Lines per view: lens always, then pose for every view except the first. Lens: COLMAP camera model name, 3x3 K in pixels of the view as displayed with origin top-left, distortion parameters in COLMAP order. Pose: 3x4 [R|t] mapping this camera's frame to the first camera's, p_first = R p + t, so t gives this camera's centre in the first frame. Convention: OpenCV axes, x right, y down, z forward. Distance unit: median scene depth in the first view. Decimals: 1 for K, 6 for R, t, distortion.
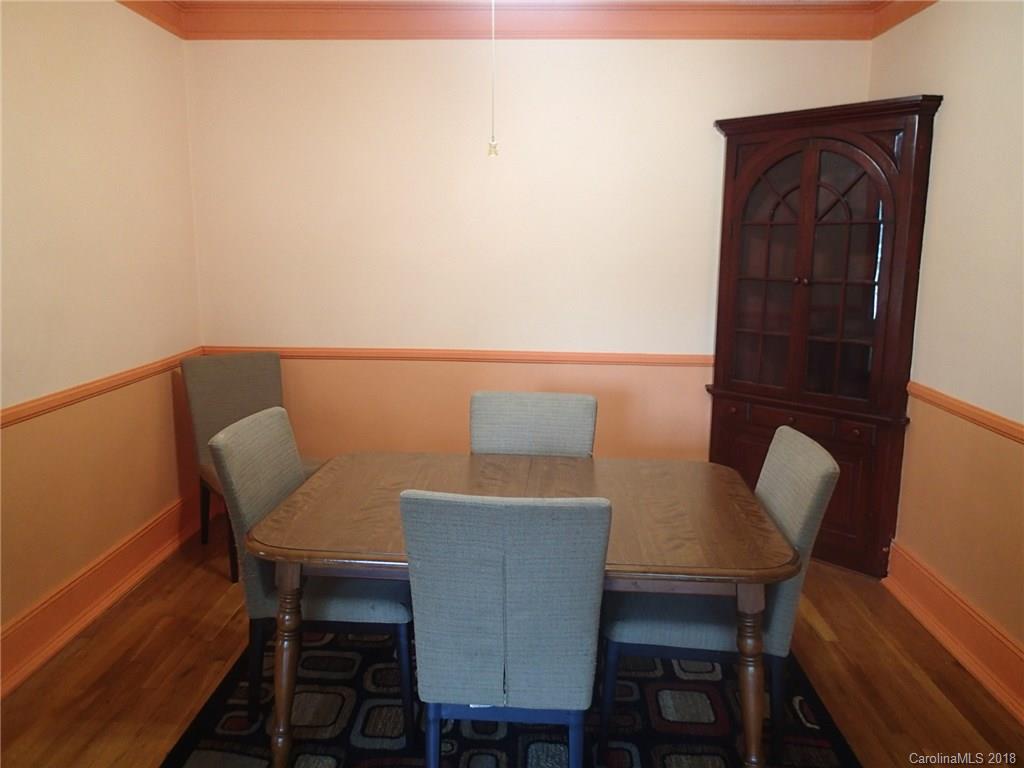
lens RADIAL K [[761.5, 0, 508.4], [0, 761.5, 374.1], [0, 0, 1]] dist [-0.002705, -0.003434]
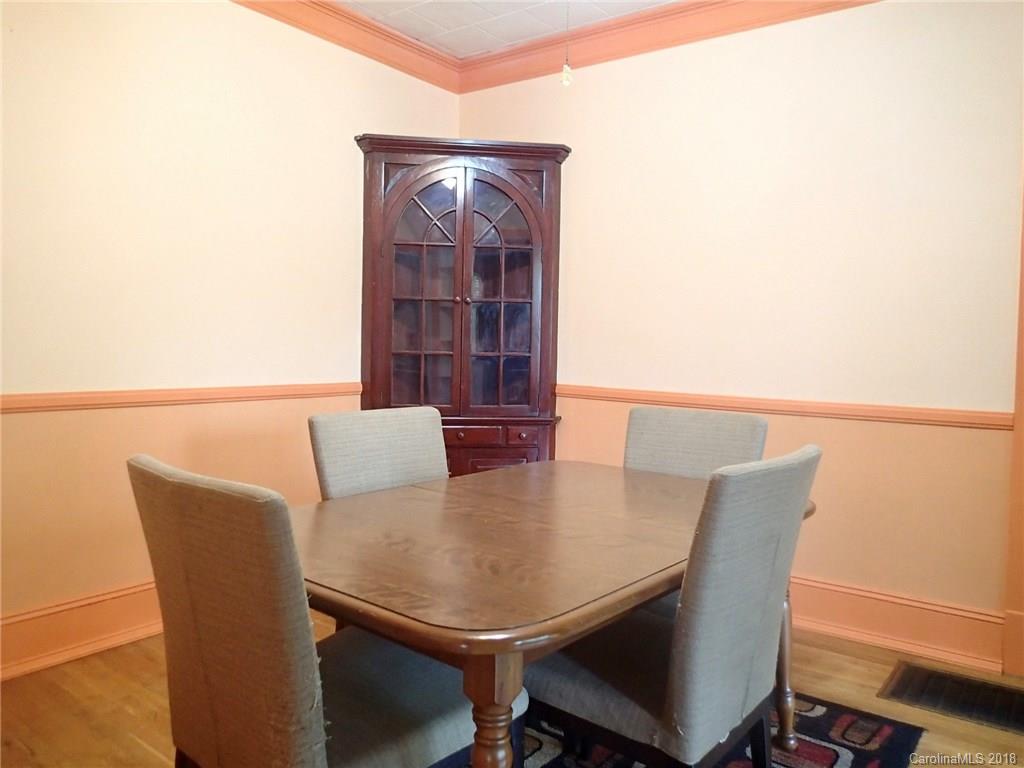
lens RADIAL K [[761.5, 0, 508.4], [0, 761.5, 374.1], [0, 0, 1]] dist [-0.002705, -0.003434]
pose [[0.560502, -0.036482, 0.827349, -0.482842], [0.130668, 0.990411, -0.044851, 0.036772], [-0.817780, 0.133247, 0.559895, 0.401909]]
